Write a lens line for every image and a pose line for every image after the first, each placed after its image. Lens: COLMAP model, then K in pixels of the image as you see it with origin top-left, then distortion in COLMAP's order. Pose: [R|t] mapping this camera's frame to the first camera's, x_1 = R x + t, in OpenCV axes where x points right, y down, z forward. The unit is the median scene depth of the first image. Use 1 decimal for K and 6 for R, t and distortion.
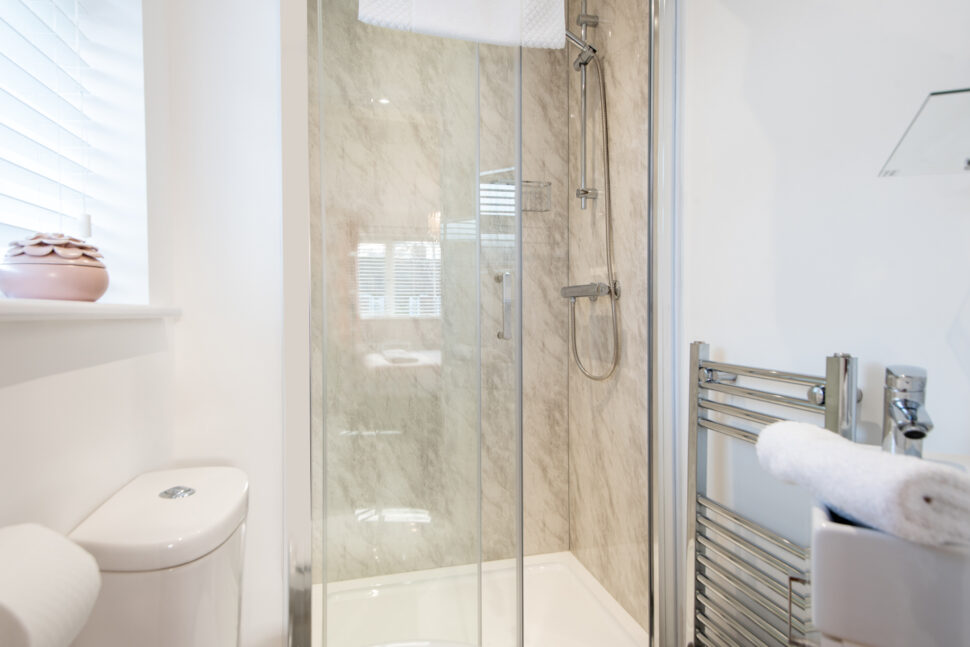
lens RADIAL K [[545.4, 0, 485.0], [0, 545.4, 323.5], [0, 0, 1]] dist [0.000309, 0.000075]
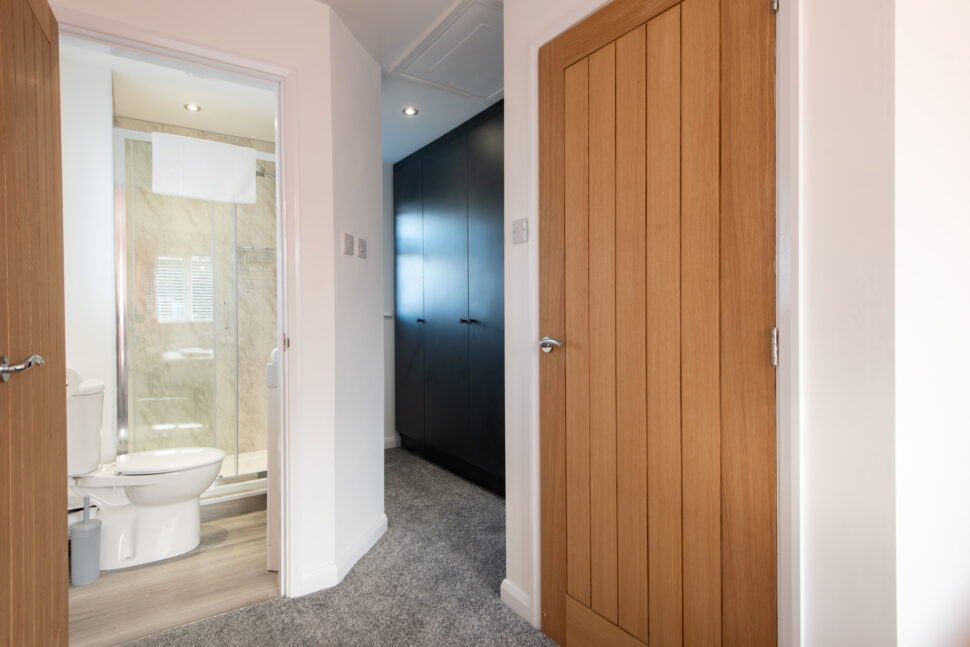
lens RADIAL K [[510.2, 0, 485.0], [0, 510.2, 323.5], [0, 0, 1]] dist [0.003394, 0.000235]
pose [[0.942052, -0.004109, 0.335442, 0.222807], [0.006535, 0.999960, -0.006103, 0.013103], [-0.335403, 0.007941, 0.942041, -0.915444]]
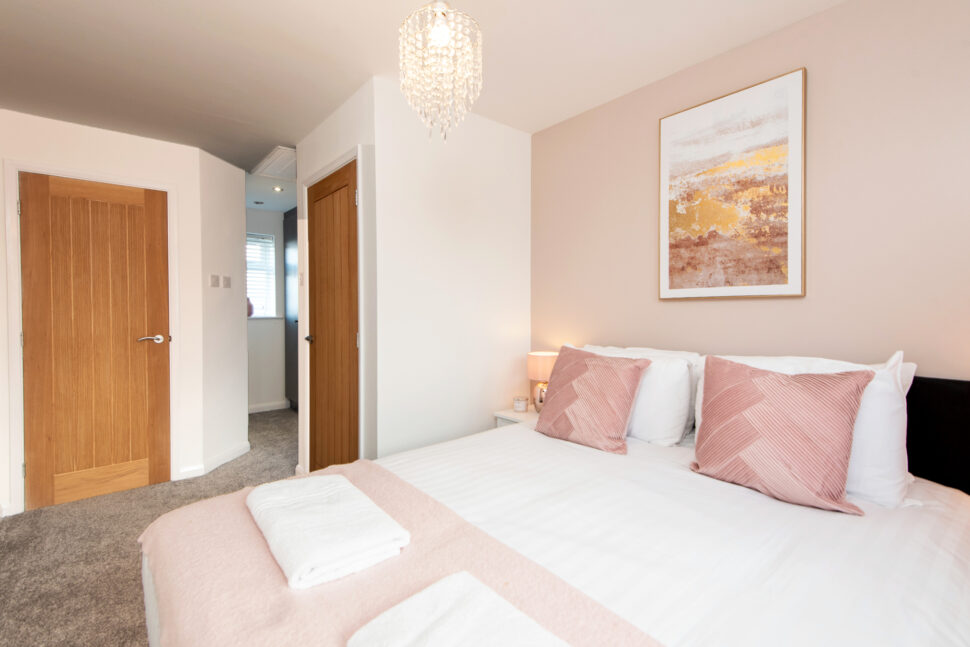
lens RADIAL K [[425.4, 0, 485.0], [0, 425.4, 323.5], [0, 0, 1]] dist [0.001112, 0.000047]
pose [[0.885607, -0.000666, 0.464434, 0.778132], [-0.002297, 0.999980, 0.005814, -0.058363], [-0.464429, -0.006215, 0.885588, -2.568424]]
